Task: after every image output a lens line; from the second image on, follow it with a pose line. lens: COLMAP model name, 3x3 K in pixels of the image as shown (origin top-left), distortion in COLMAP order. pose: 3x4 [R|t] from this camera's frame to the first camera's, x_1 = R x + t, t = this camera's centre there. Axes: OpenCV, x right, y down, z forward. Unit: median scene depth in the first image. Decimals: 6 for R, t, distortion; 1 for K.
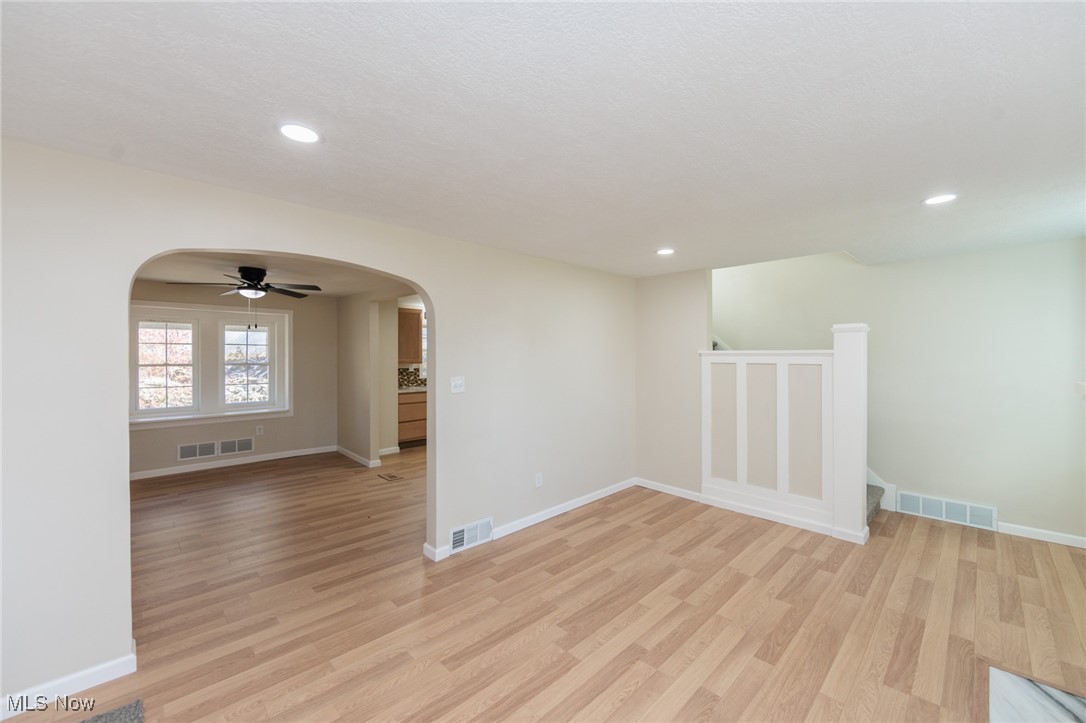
lens RADIAL K [[425.7, 0, 544.3], [0, 425.7, 365.7], [0, 0, 1]] dist [-0.003273, -0.000506]
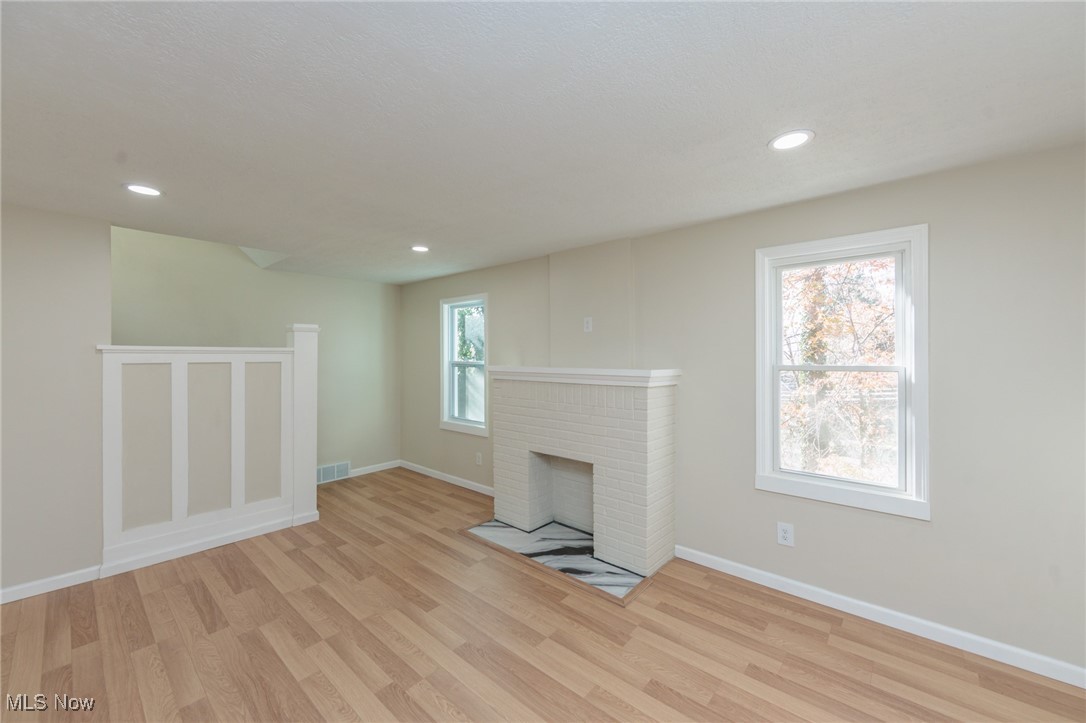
lens RADIAL K [[425.7, 0, 543.6], [0, 425.7, 352.3], [0, 0, 1]] dist [-0.003273, -0.000506]
pose [[-0.074680, 0.008243, 0.997173, -0.434970], [0.028102, 0.999586, -0.006159, -0.001507], [-0.996811, 0.027562, -0.074881, 0.479649]]
